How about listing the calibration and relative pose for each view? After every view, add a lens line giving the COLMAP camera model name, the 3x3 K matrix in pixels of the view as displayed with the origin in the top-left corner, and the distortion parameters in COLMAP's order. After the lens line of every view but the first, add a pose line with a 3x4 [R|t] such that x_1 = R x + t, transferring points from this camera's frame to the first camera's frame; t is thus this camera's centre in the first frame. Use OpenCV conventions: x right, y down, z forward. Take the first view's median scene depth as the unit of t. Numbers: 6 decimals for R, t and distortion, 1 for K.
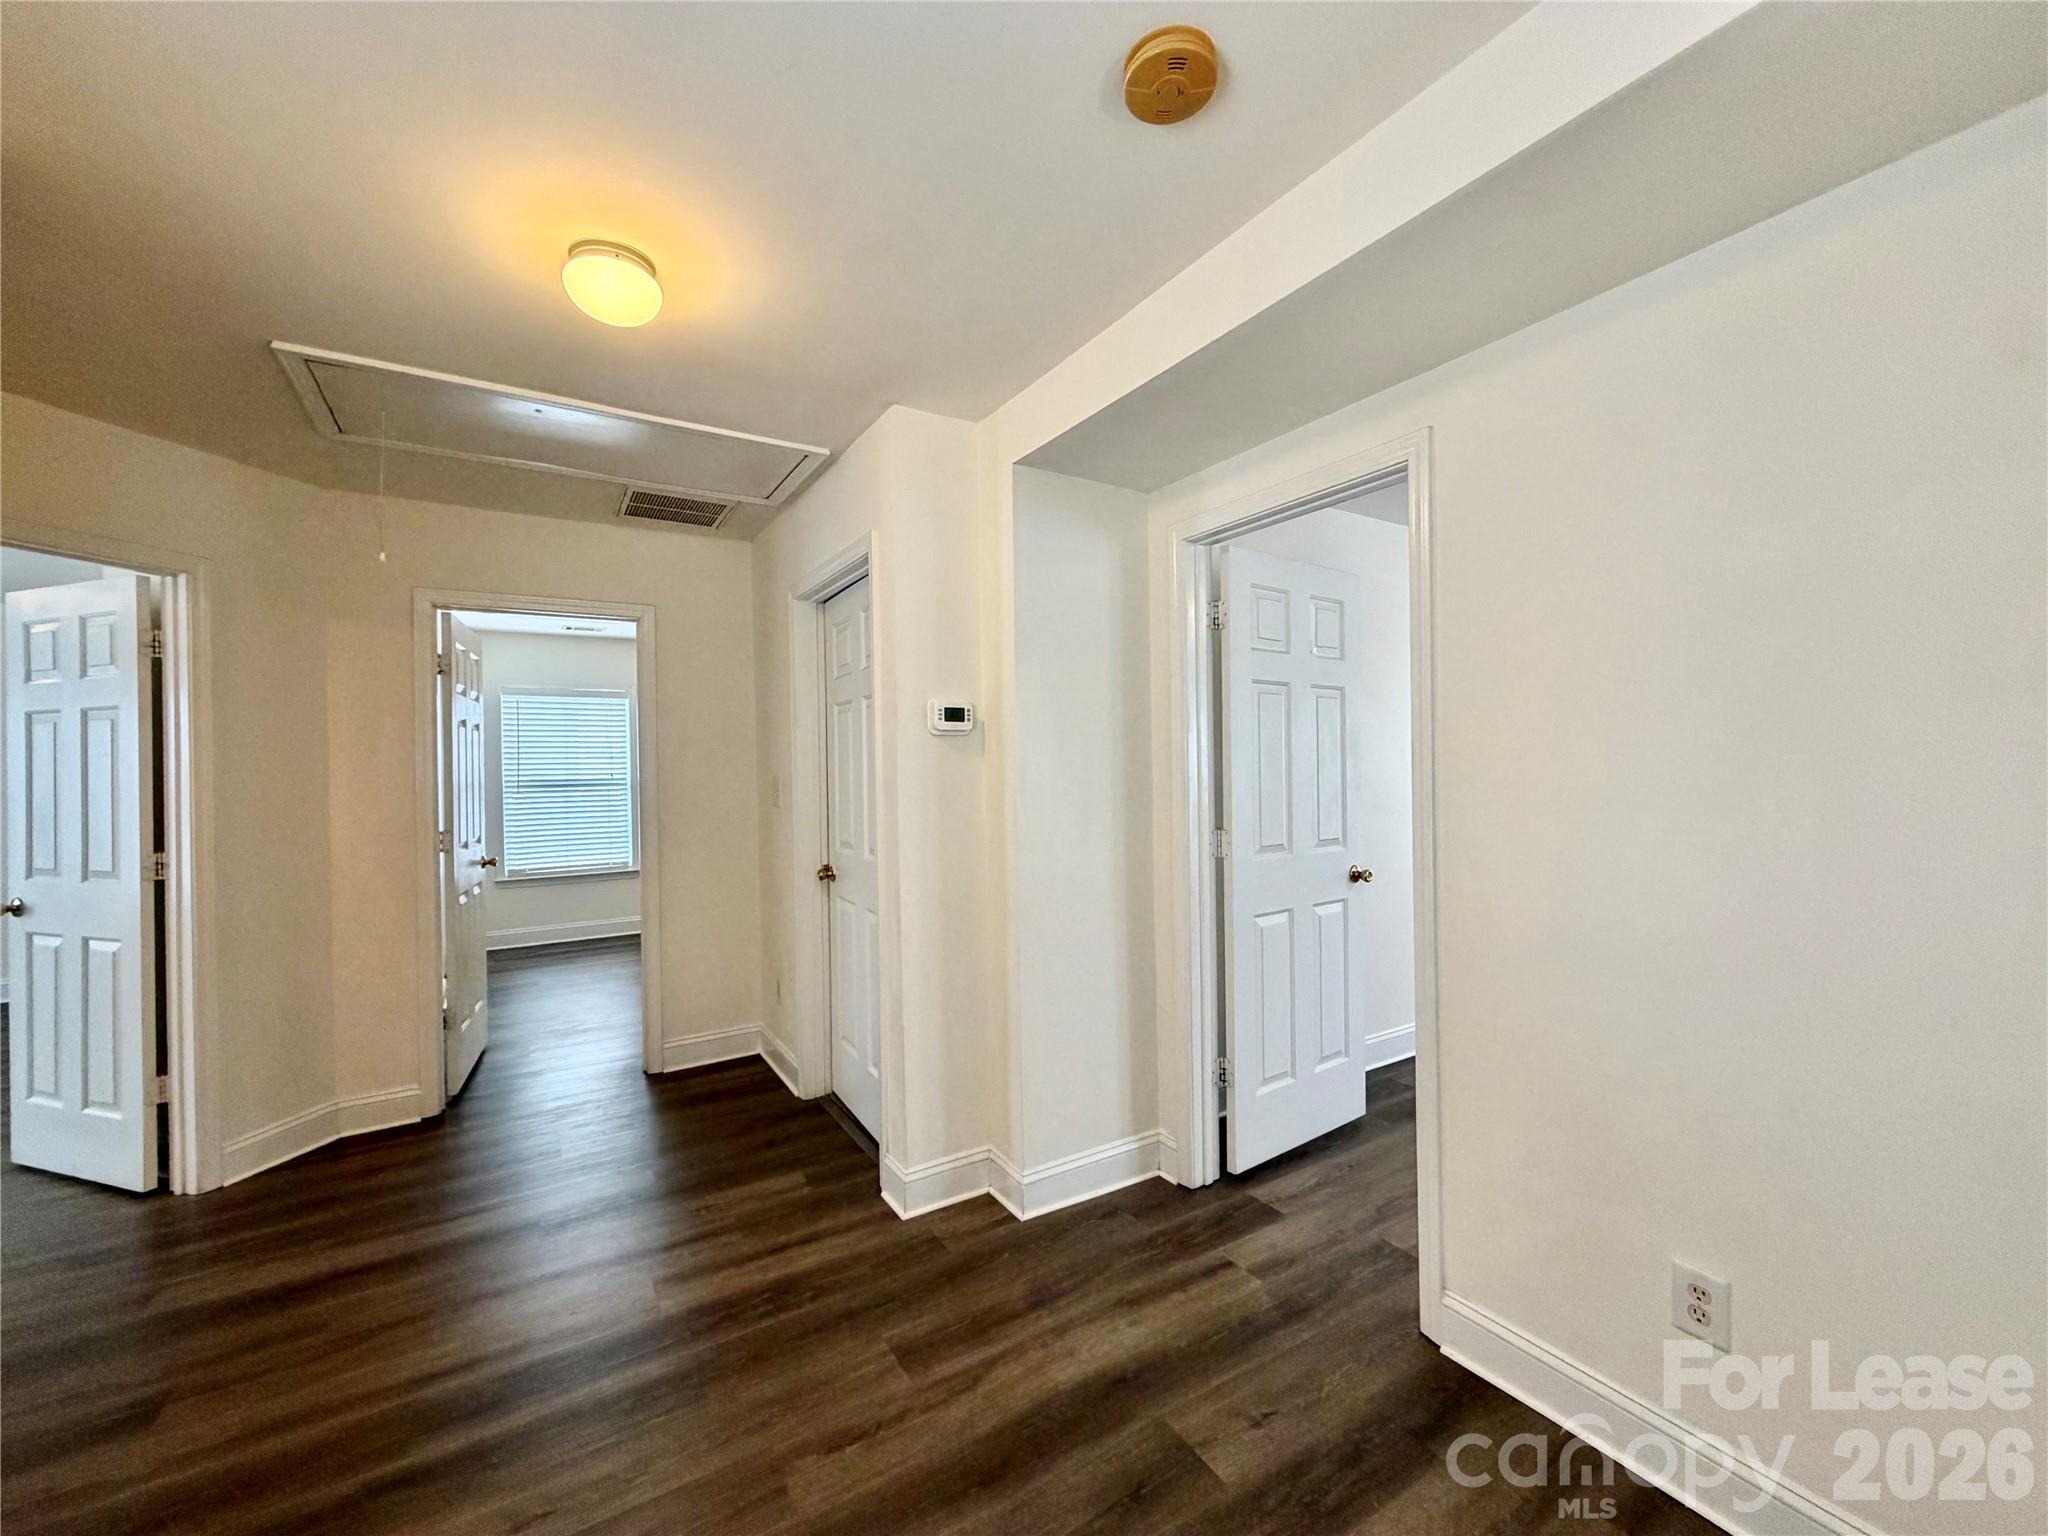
lens RADIAL K [[822.9, 0, 1024.0], [0, 822.9, 768.0], [0, 0, 1]] dist [-0.000591, -0.000223]
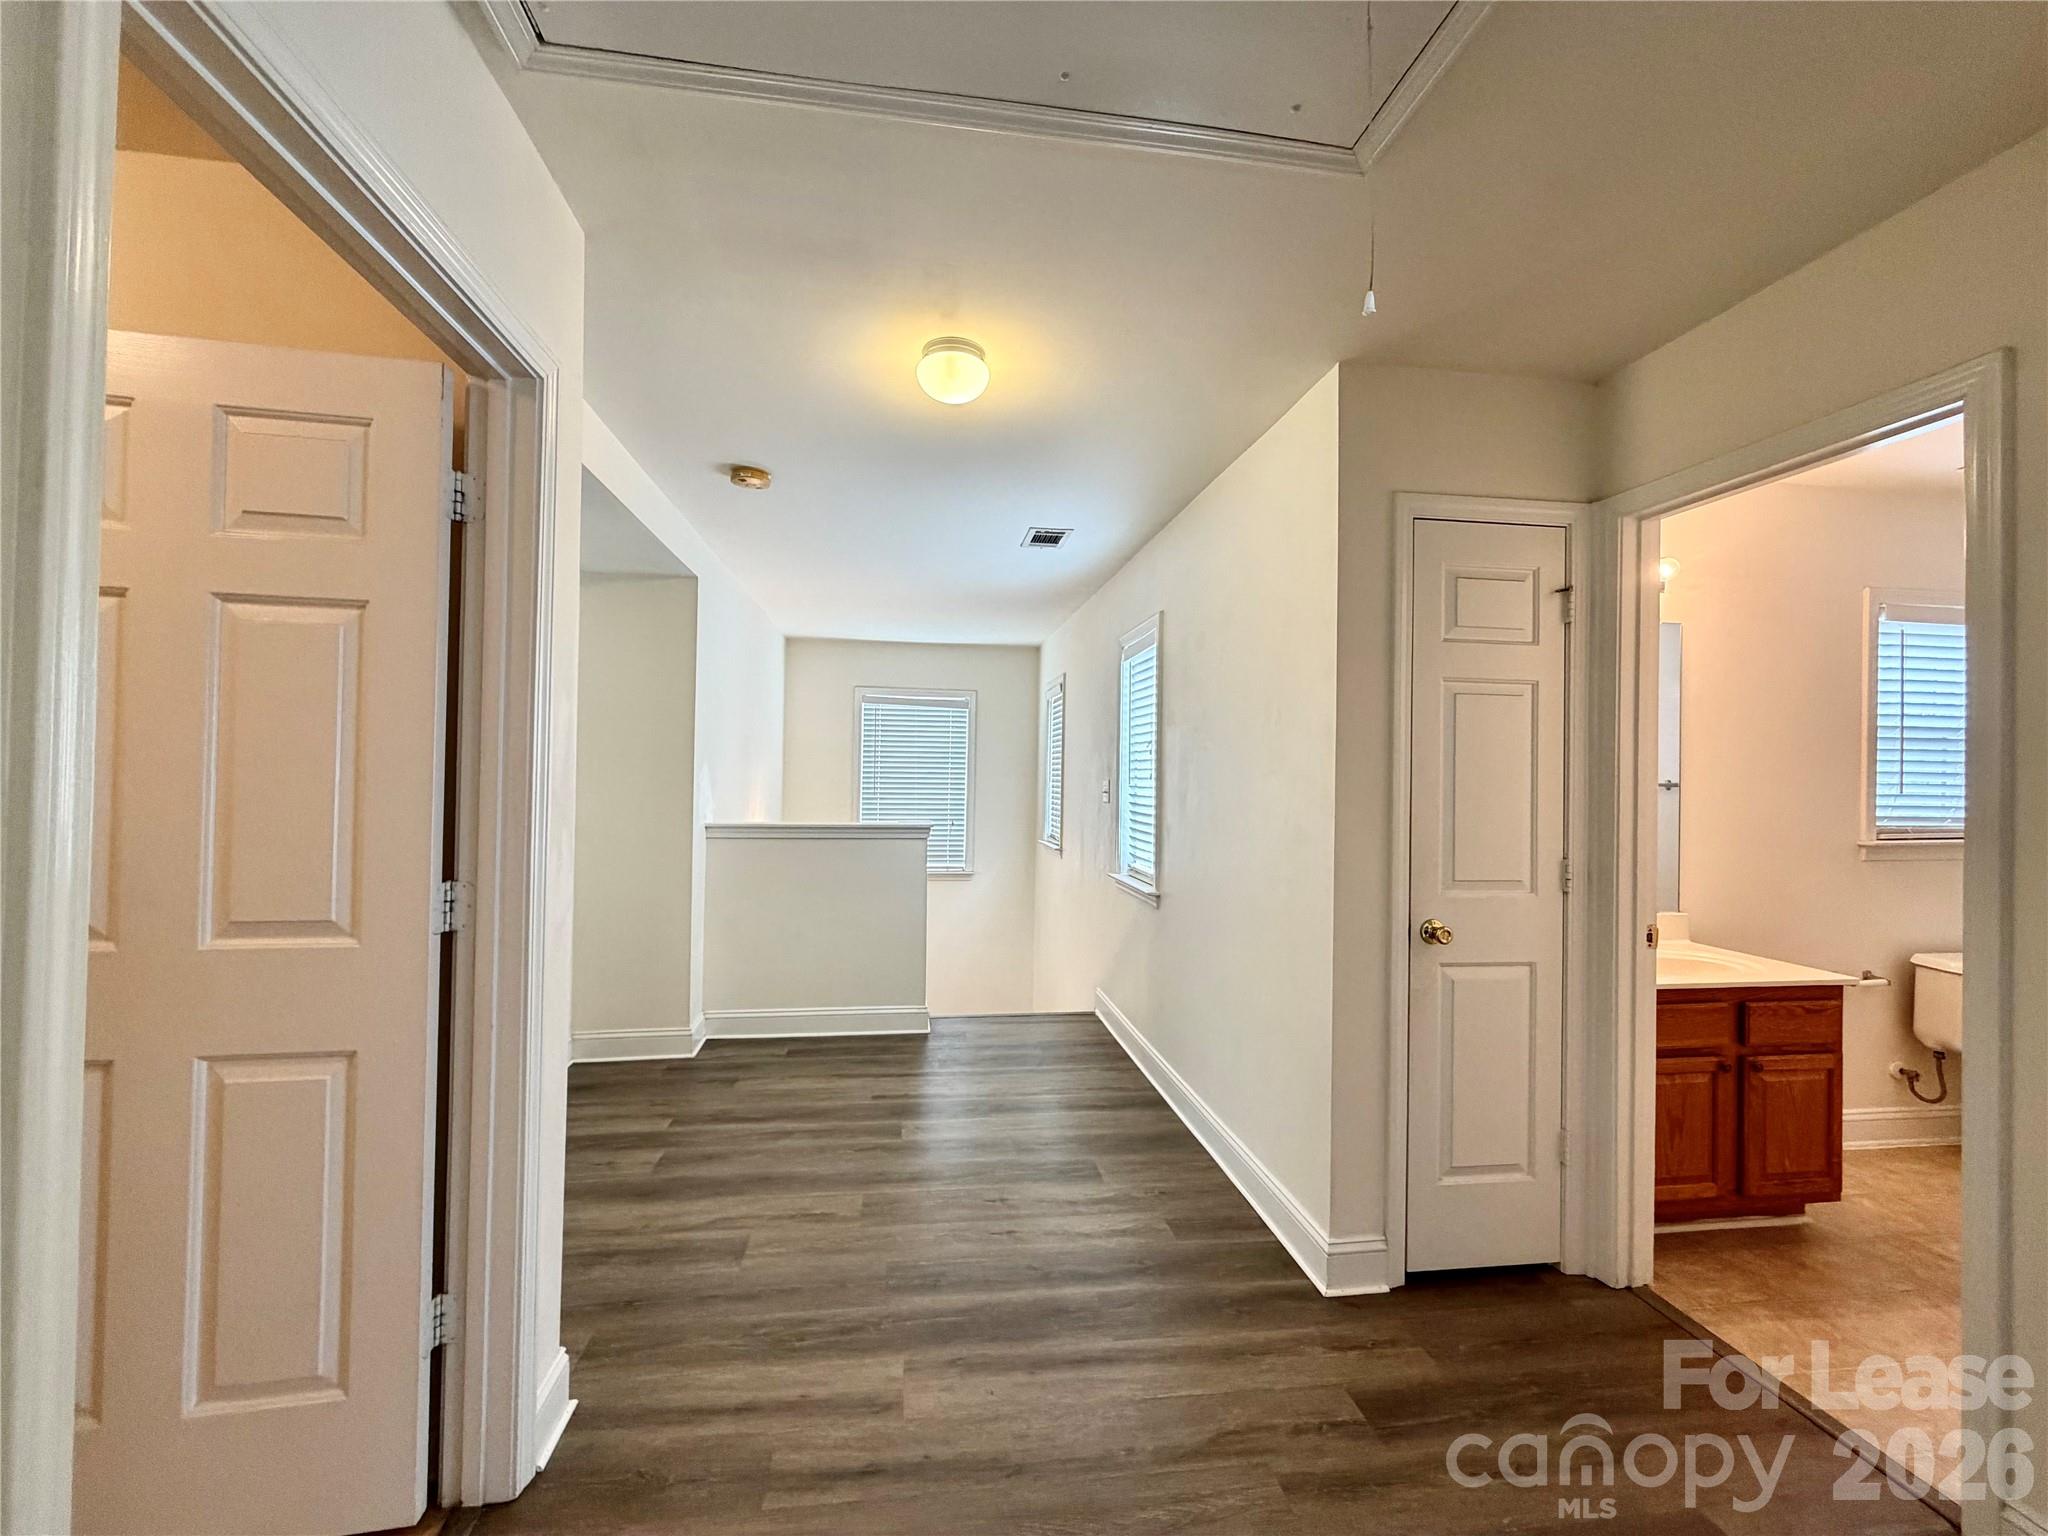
lens RADIAL K [[822.9, 0, 1024.0], [0, 822.9, 768.0], [0, 0, 1]] dist [-0.000591, -0.000223]
pose [[-0.916755, 0.007051, 0.399387, -0.980637], [0.000019, 0.999845, -0.017608, 0.027112], [-0.399449, -0.016135, -0.916613, 1.881527]]
